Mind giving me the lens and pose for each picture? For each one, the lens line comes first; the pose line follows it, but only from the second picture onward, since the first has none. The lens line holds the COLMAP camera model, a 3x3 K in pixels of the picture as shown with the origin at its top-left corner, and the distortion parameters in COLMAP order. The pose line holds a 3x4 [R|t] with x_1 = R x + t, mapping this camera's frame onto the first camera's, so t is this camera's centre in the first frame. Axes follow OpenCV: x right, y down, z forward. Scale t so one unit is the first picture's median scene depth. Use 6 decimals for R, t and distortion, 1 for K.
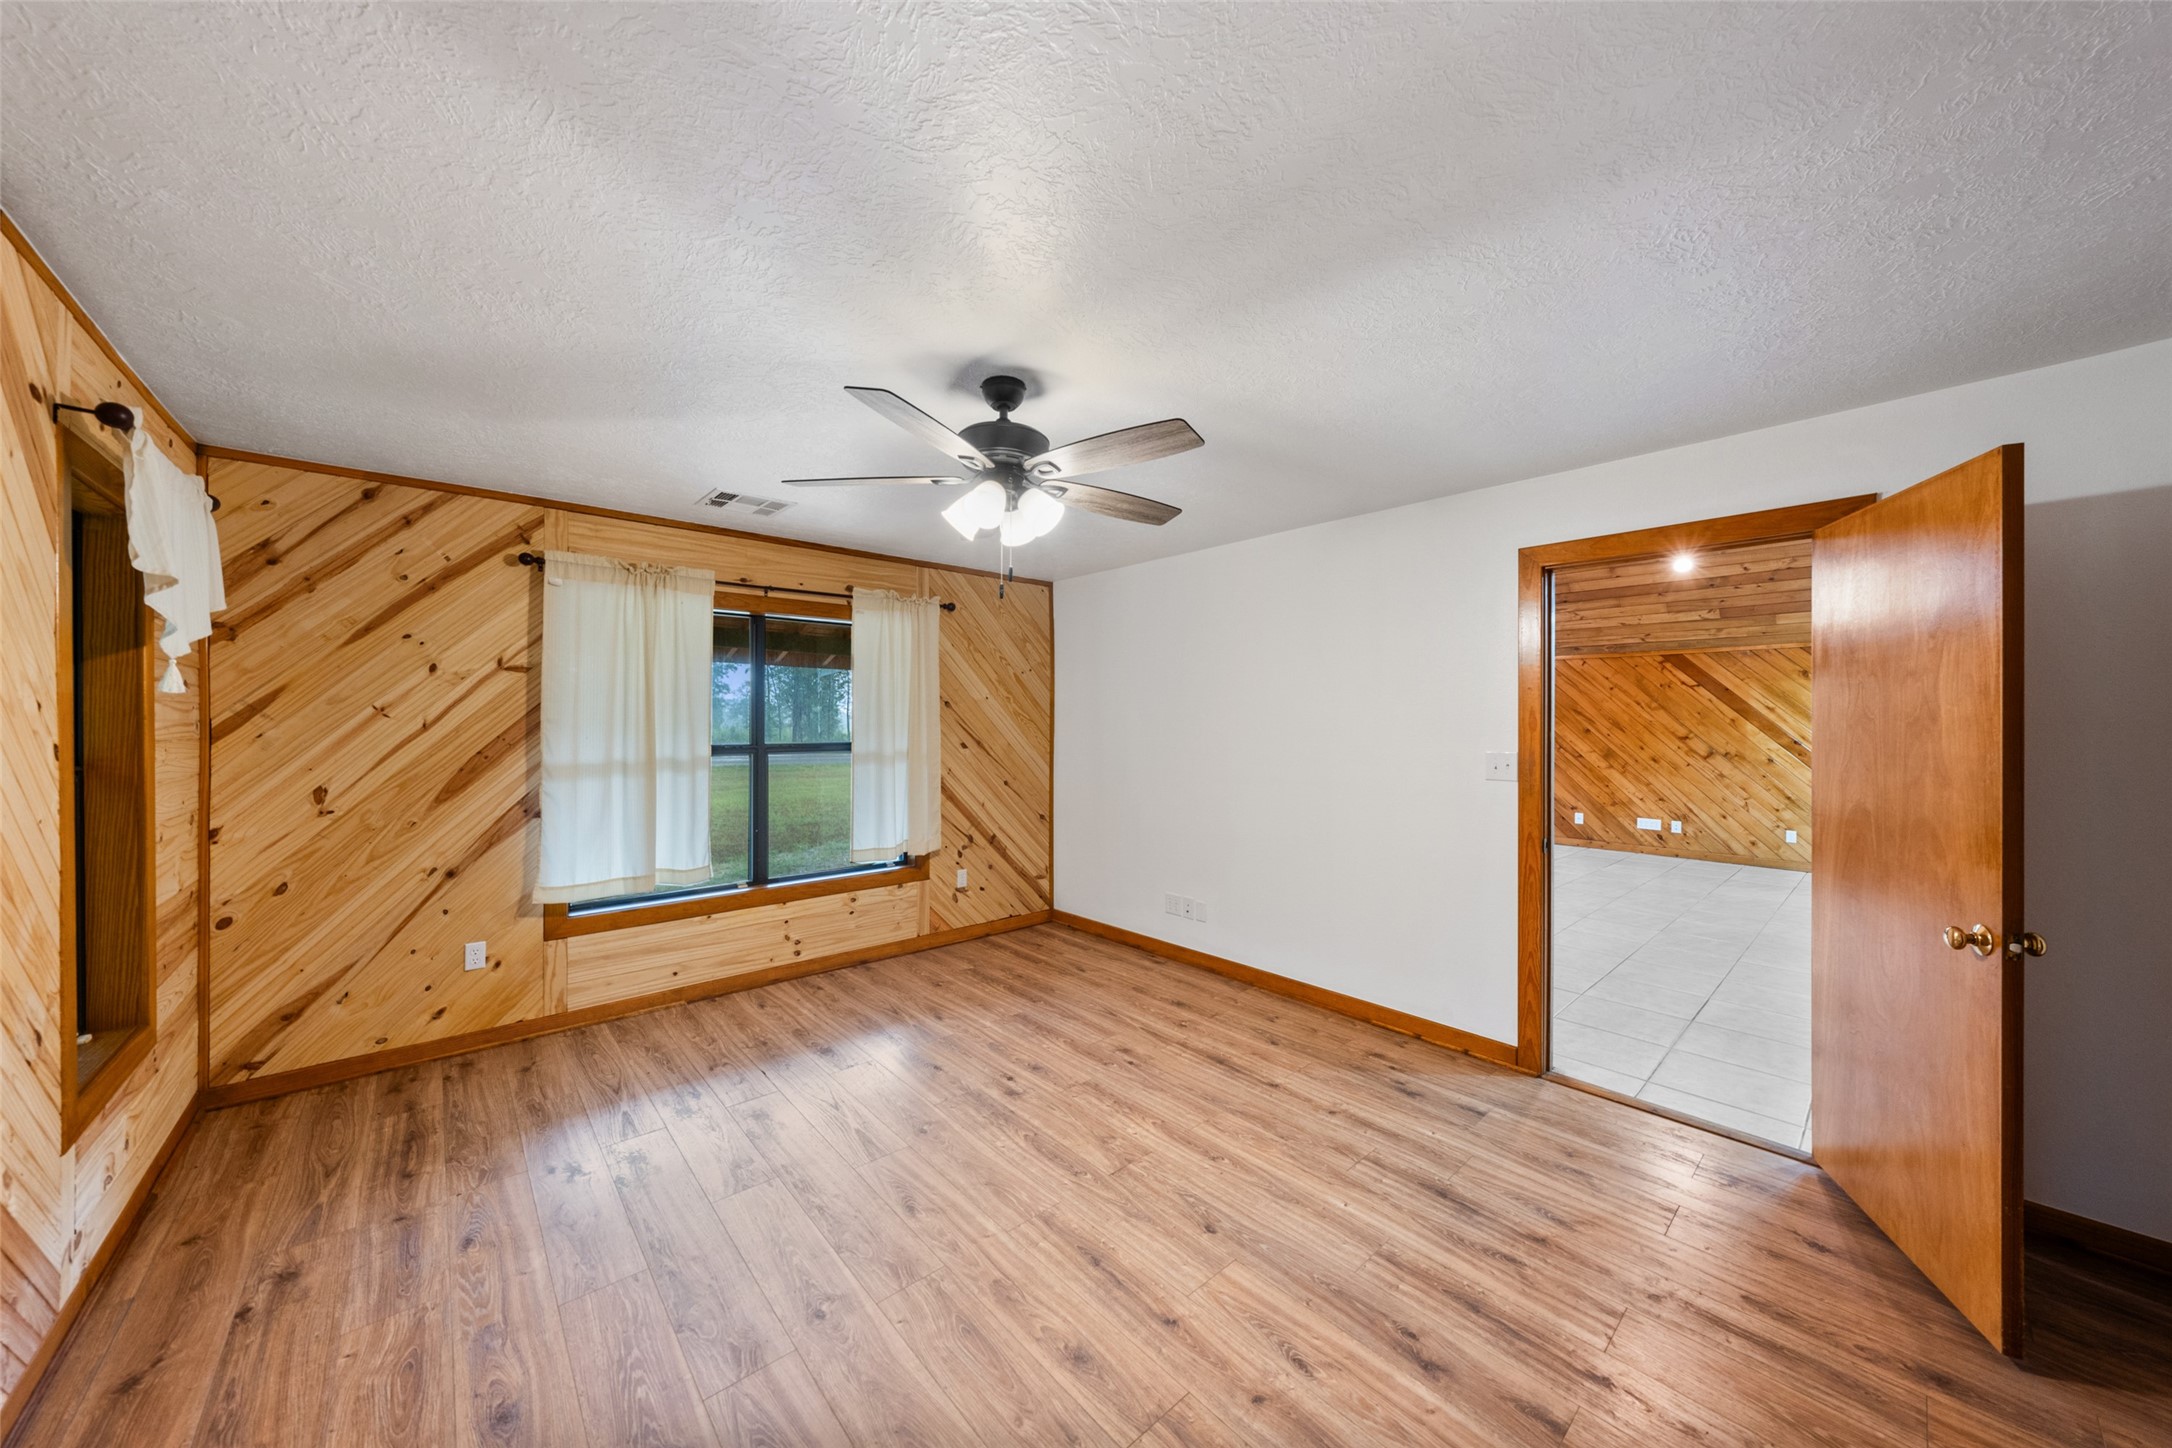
lens RADIAL K [[740.1, 0, 1078.8], [0, 740.1, 713.3], [0, 0, 1]] dist [-0.001923, 0.000006]
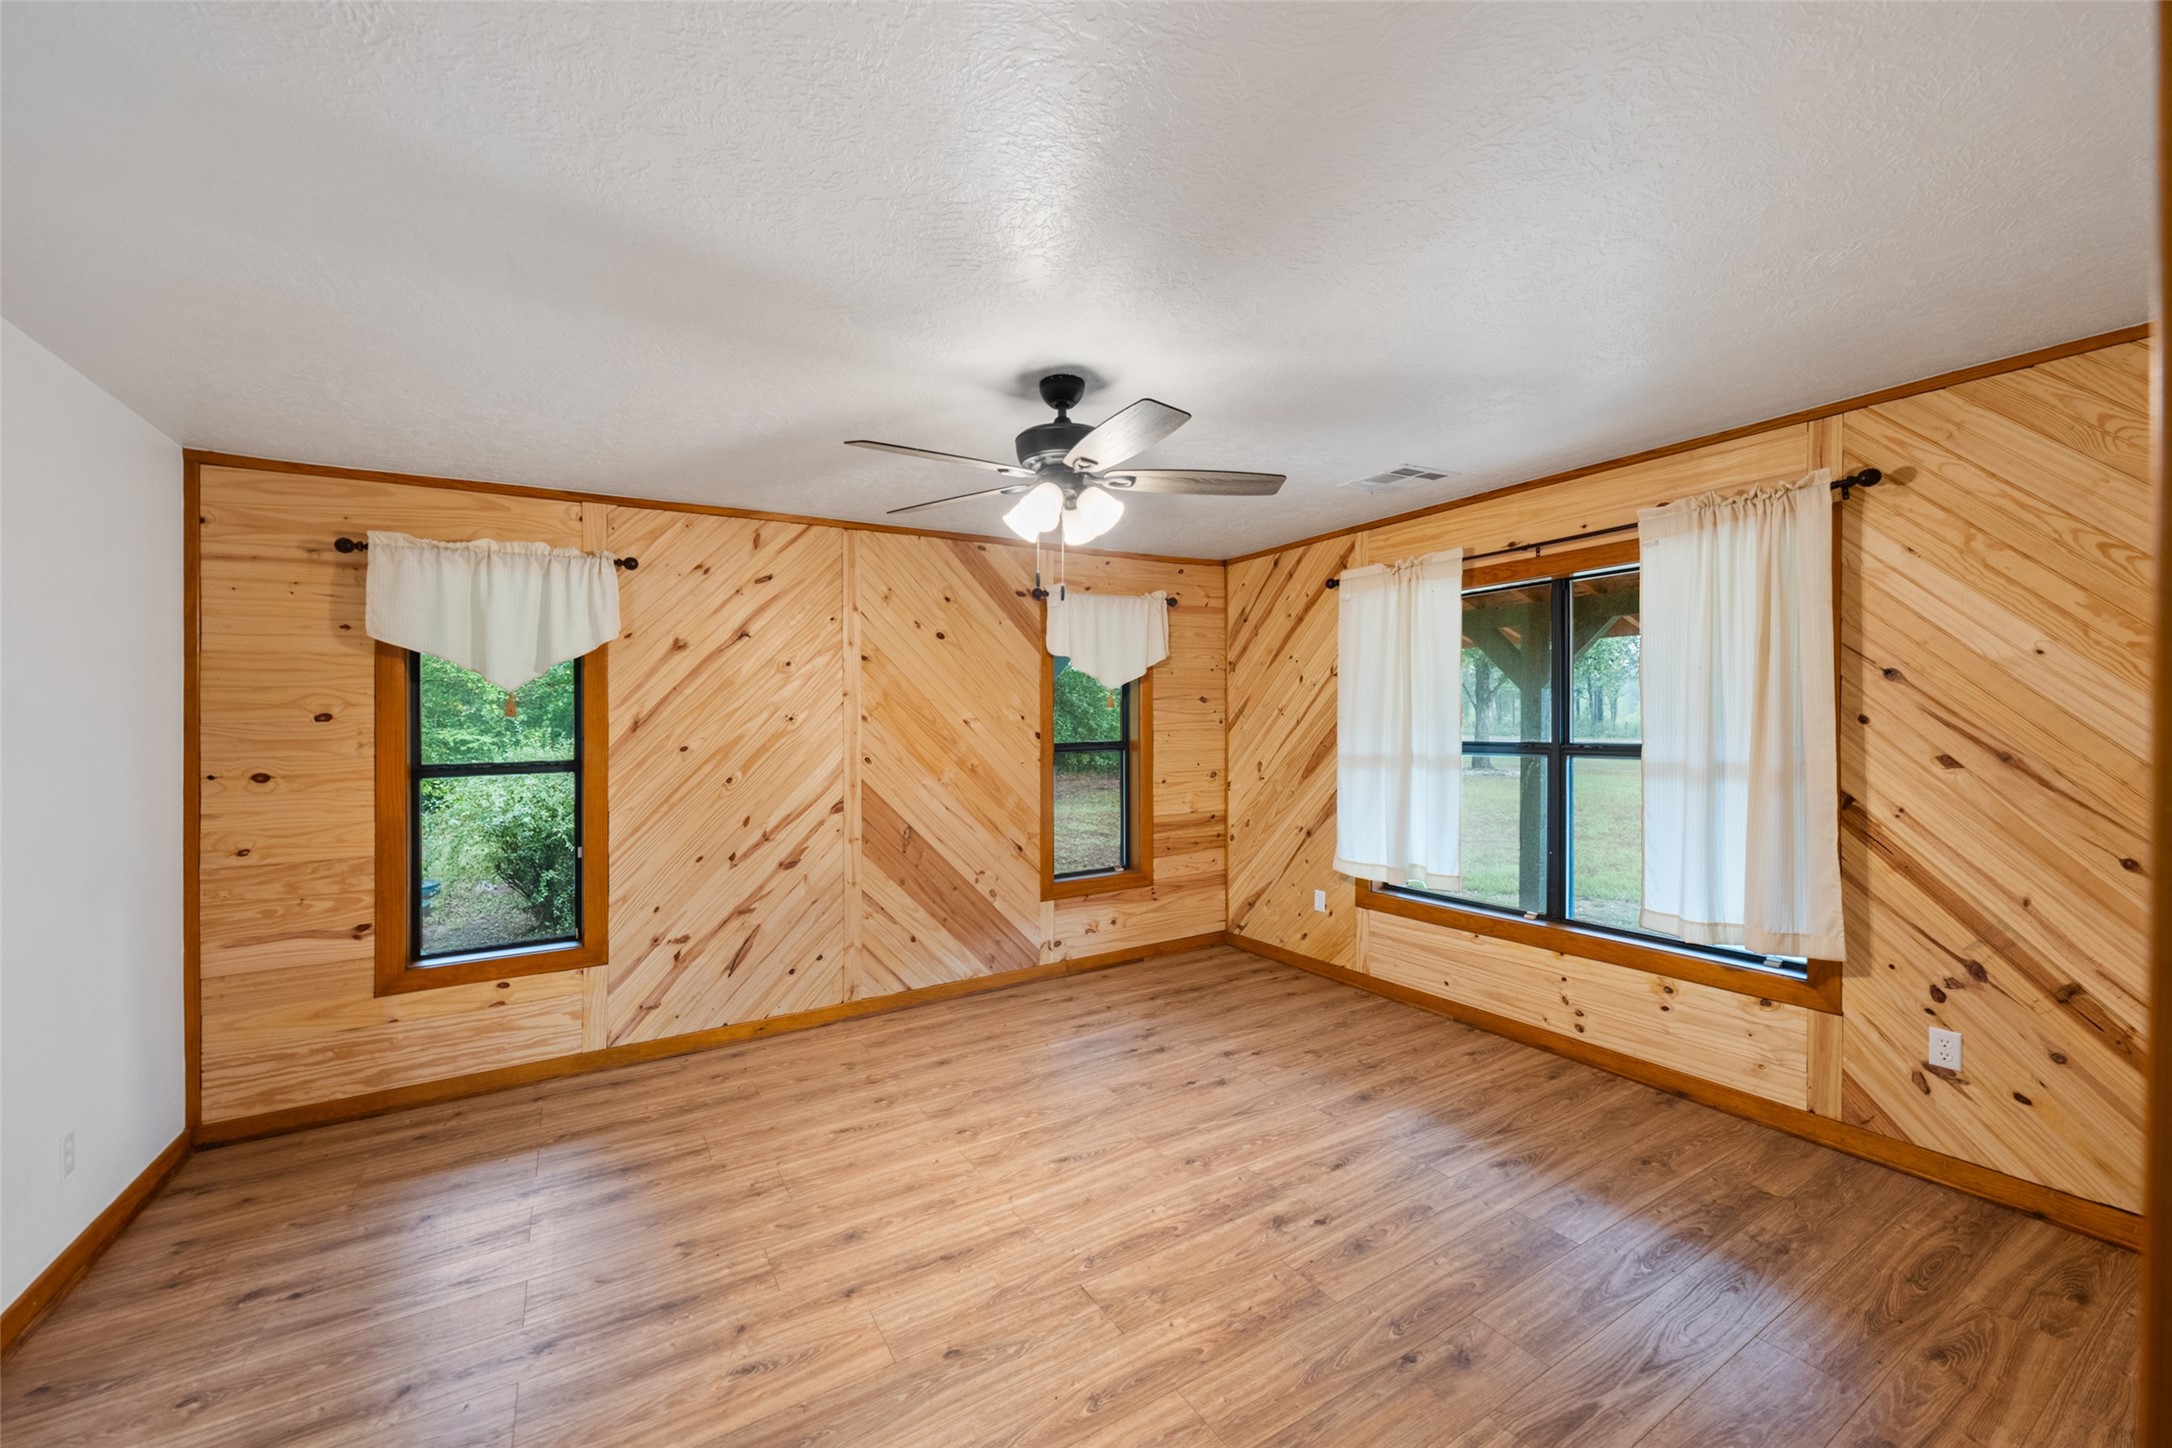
lens RADIAL K [[849.8, 0, 1083.7], [0, 849.8, 693.5], [0, 0, 1]] dist [0.001632, 0.000148]
pose [[-0.184385, -0.026057, -0.982509, 0.677114], [0.029946, 0.999035, -0.032116, 0.003746], [0.982398, -0.035344, -0.183427, 0.832030]]
